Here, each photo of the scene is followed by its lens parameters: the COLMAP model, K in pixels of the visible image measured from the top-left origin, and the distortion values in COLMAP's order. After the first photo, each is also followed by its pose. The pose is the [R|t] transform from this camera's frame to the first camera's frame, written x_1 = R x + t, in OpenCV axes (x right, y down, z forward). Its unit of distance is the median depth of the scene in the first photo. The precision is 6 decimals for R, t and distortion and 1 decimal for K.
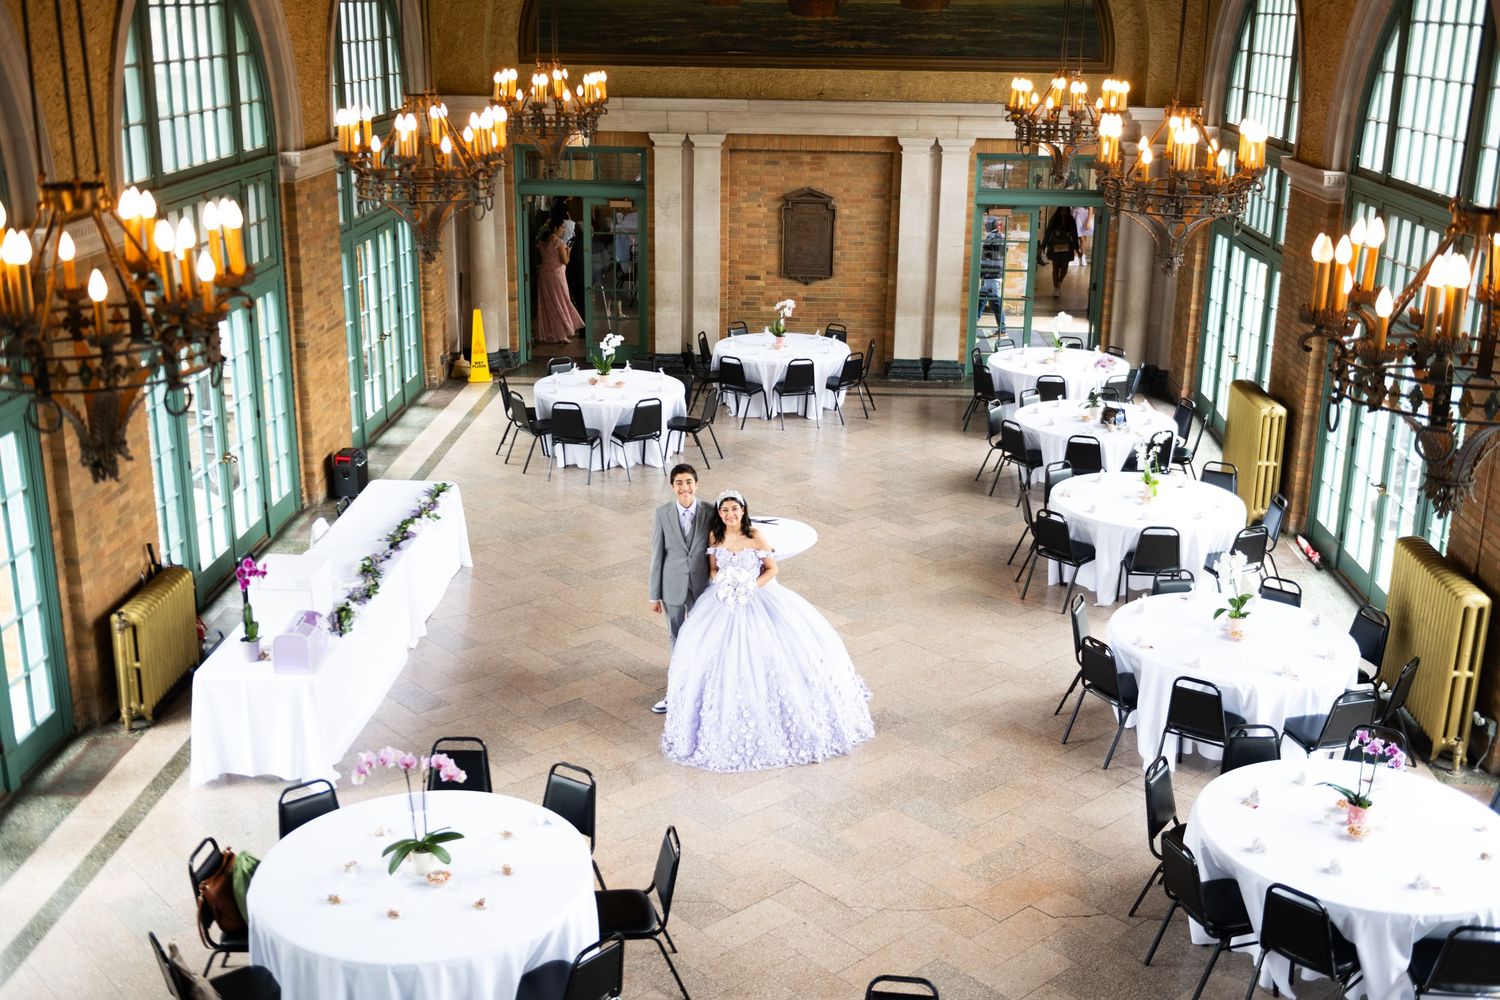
lens RADIAL K [[1622.6, 0, 748.7], [0, 1622.6, 499.3], [0, 0, 1]] dist [-0.018851, 0.000000]
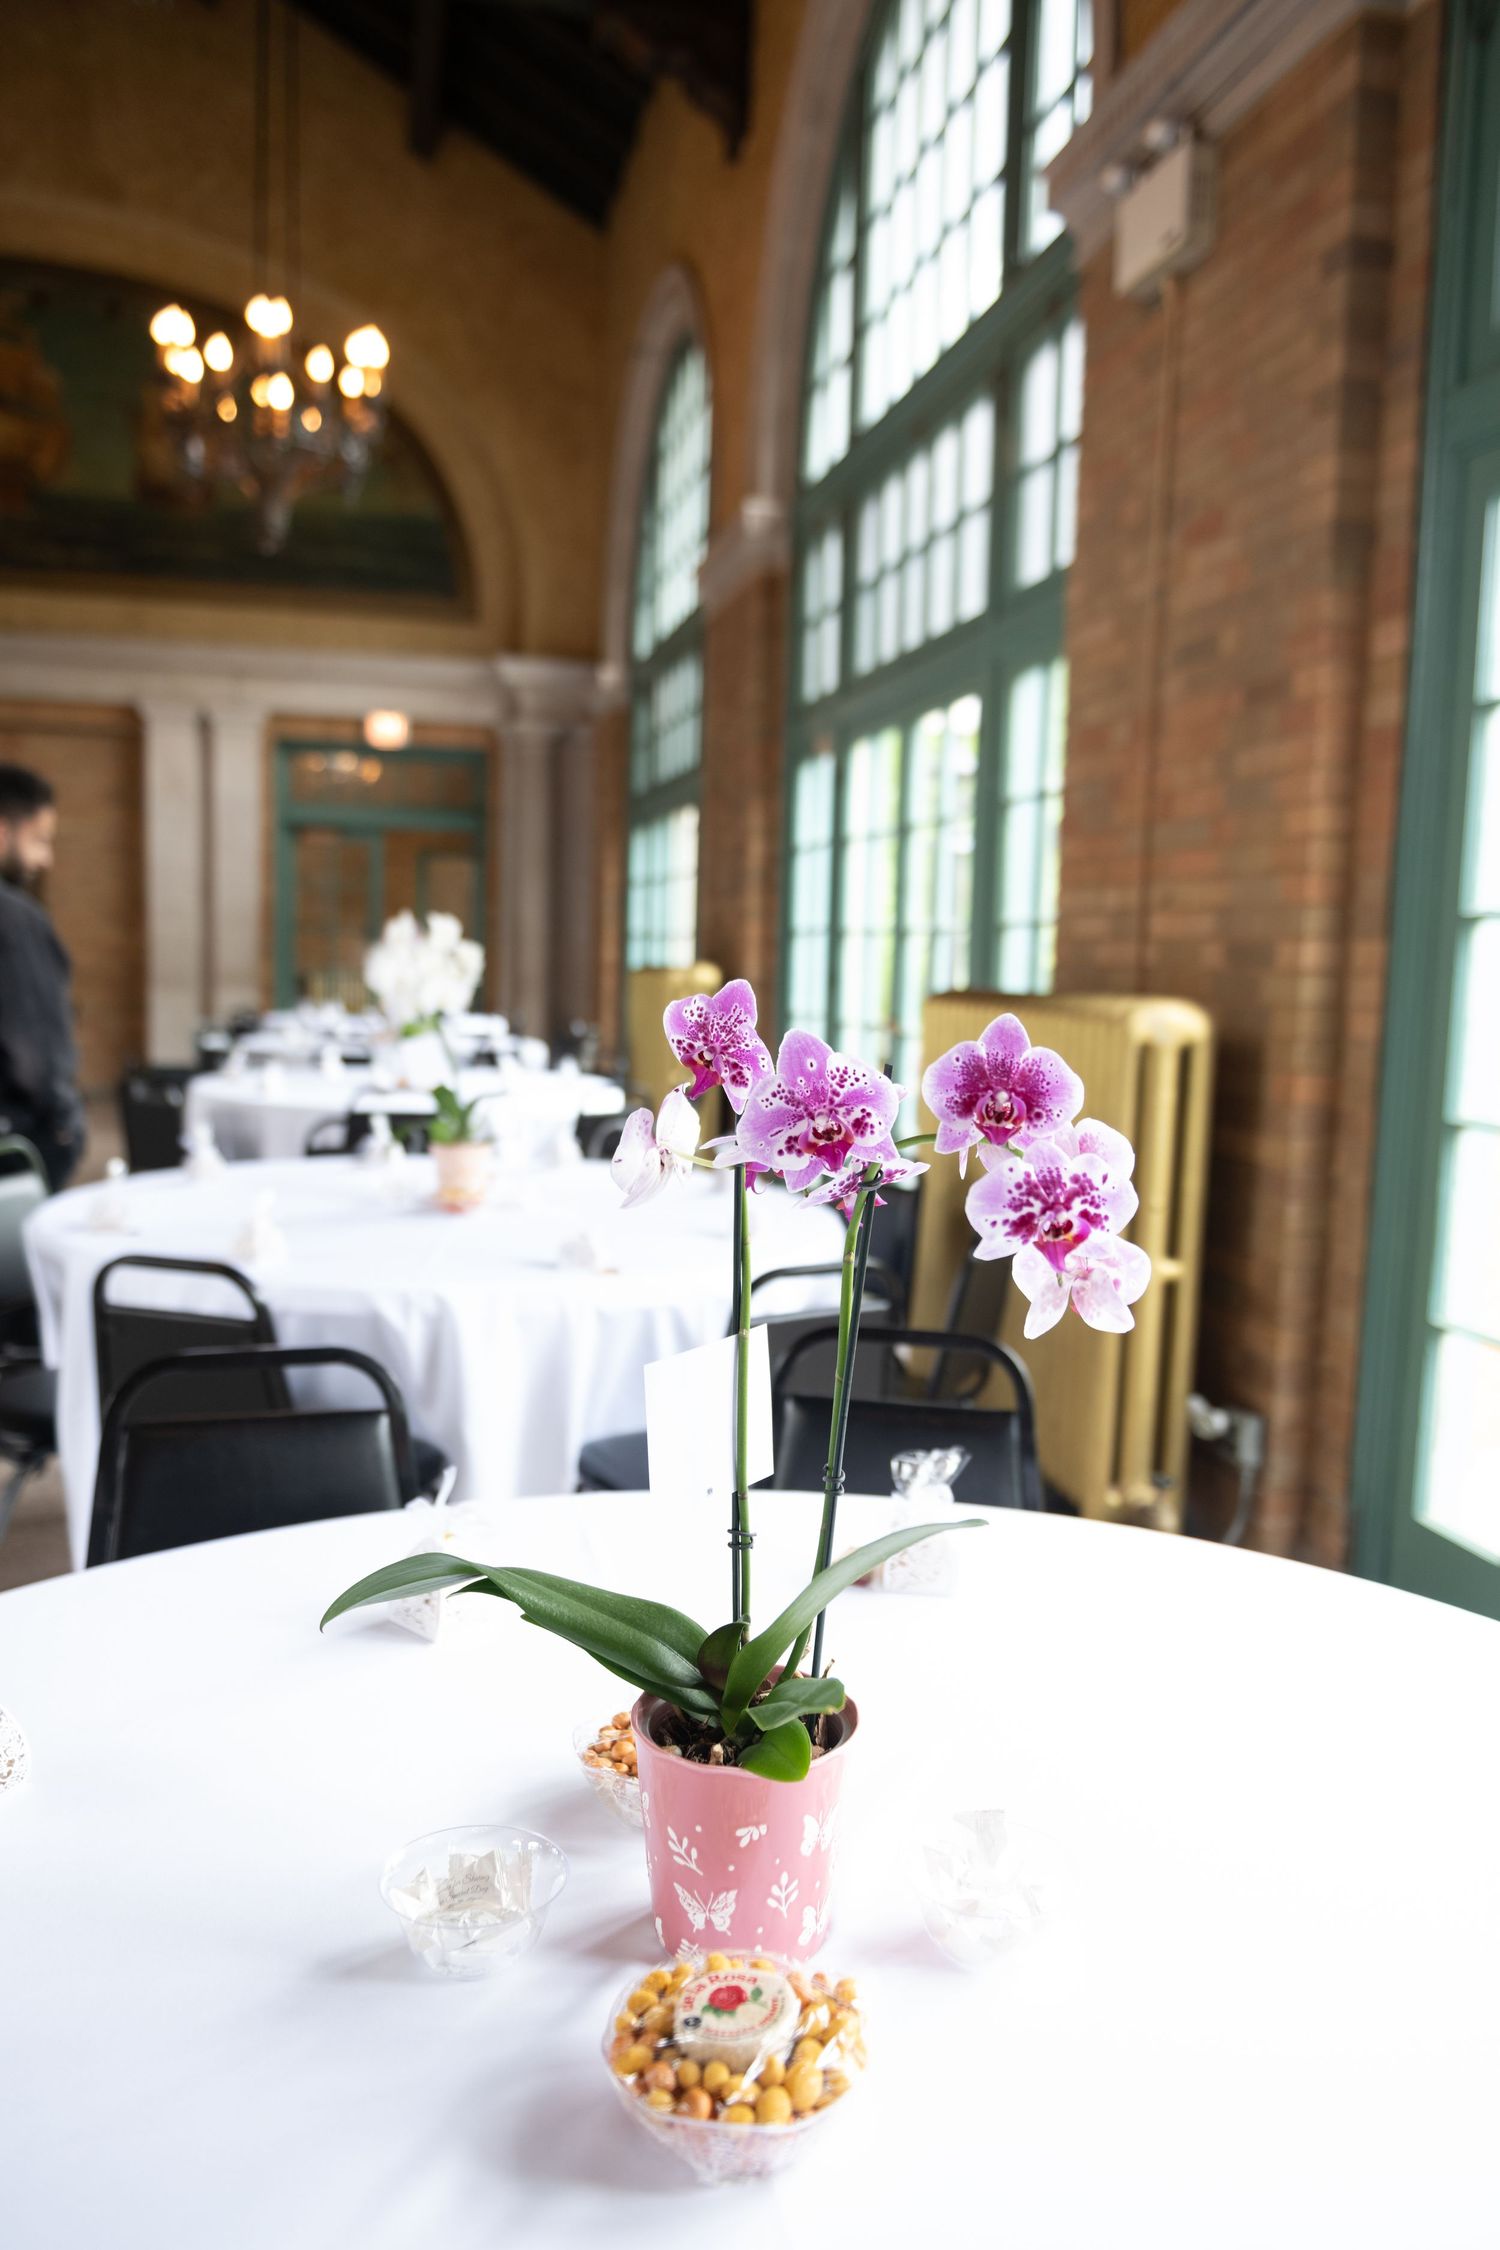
lens RADIAL K [[1723.1, 0, 751.4], [0, 1723.1, 1123.7], [0, 0, 1]] dist [-0.003474, -0.000374]
pose [[0.960640, -0.013676, 0.277459, 0.272899], [0.063070, 0.983443, -0.169891, 0.132133], [-0.270542, 0.180703, 0.945597, 0.695087]]
